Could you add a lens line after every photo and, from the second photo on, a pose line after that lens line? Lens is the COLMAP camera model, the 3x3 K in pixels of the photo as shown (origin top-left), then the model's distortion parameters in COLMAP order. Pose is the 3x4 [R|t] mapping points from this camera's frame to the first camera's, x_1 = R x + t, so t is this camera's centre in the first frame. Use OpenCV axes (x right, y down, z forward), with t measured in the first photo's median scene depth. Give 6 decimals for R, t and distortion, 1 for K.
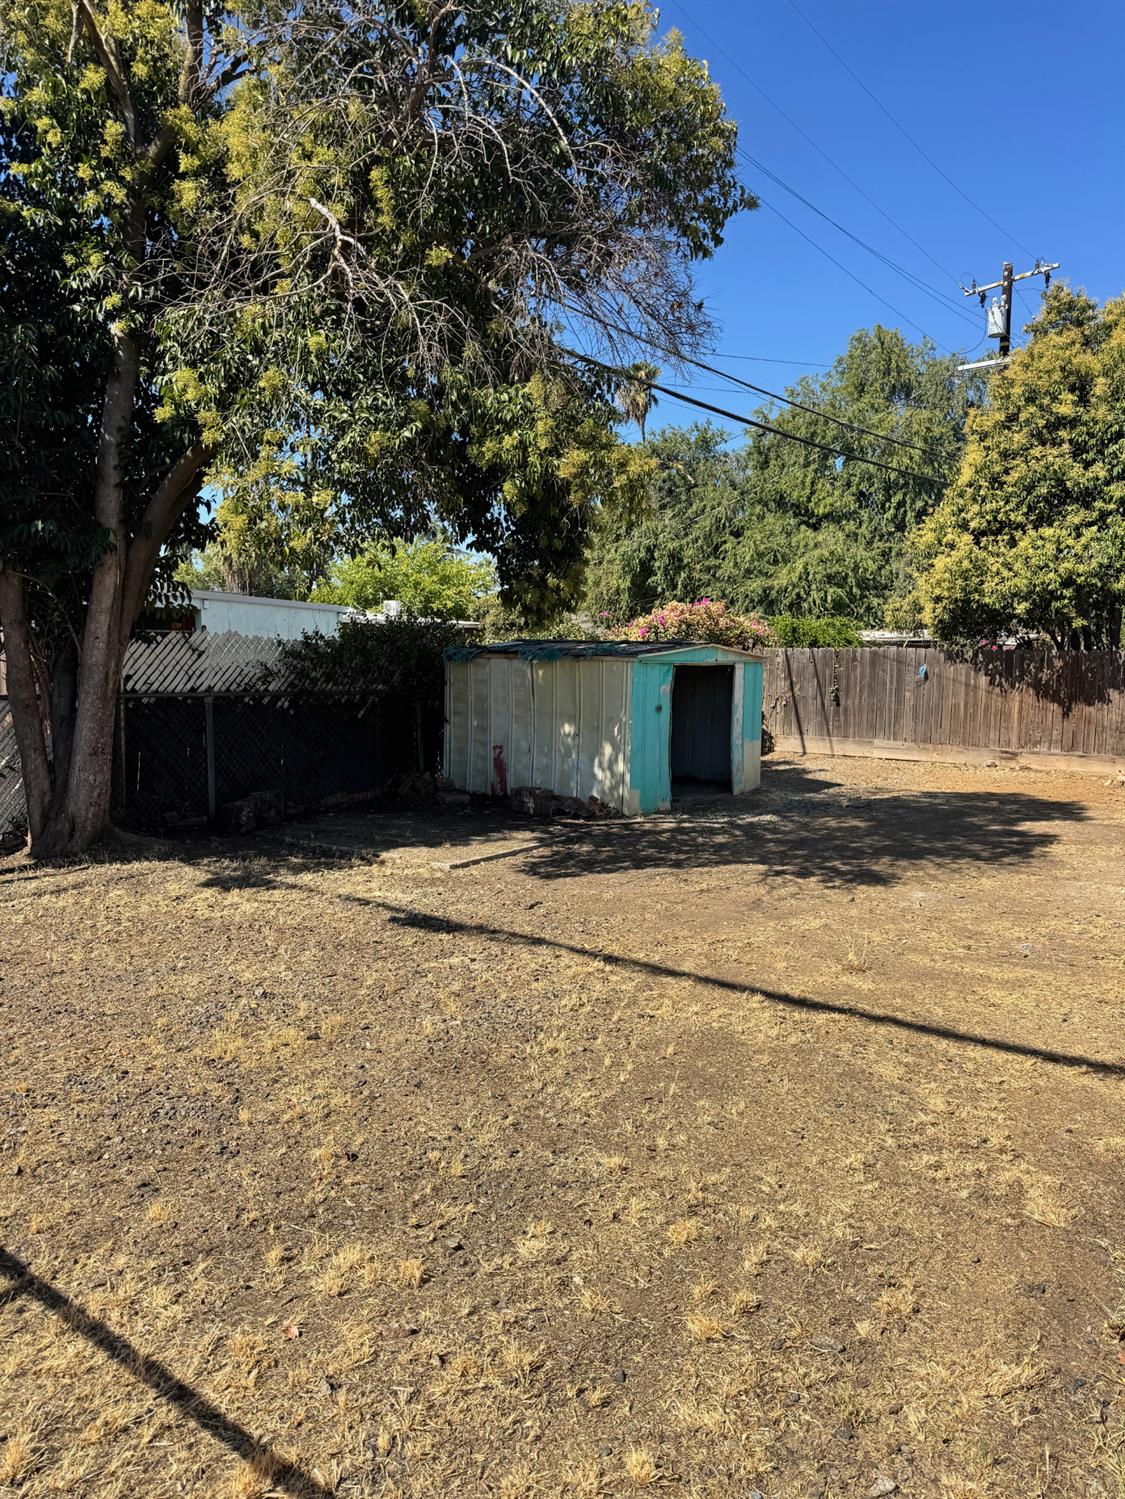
lens RADIAL K [[1045.5, 0, 561.8], [0, 1045.5, 748.5], [0, 0, 1]] dist [0.000931, -0.000169]
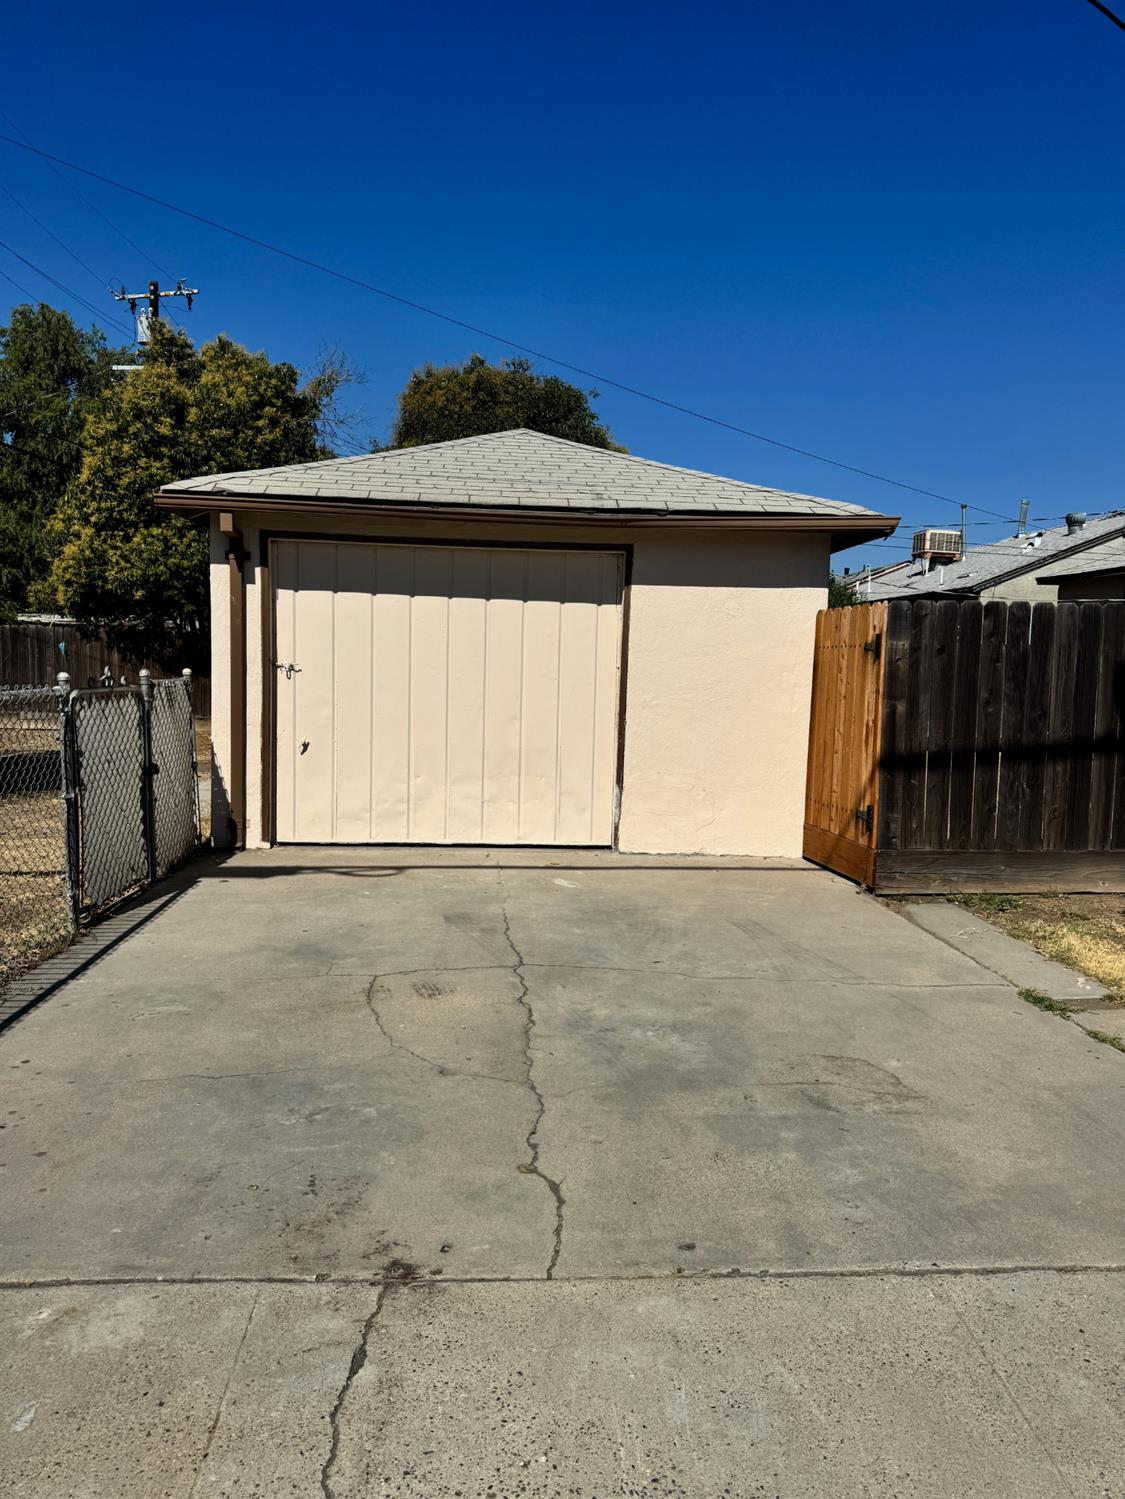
lens RADIAL K [[1045.5, 0, 560.1], [0, 1045.5, 752.1], [0, 0, 1]] dist [0.000931, -0.000169]
pose [[0.756515, -0.052687, 0.651850, 0.021572], [0.043486, 0.998596, 0.030244, 0.027222], [-0.652529, 0.005466, 0.757744, -0.194365]]
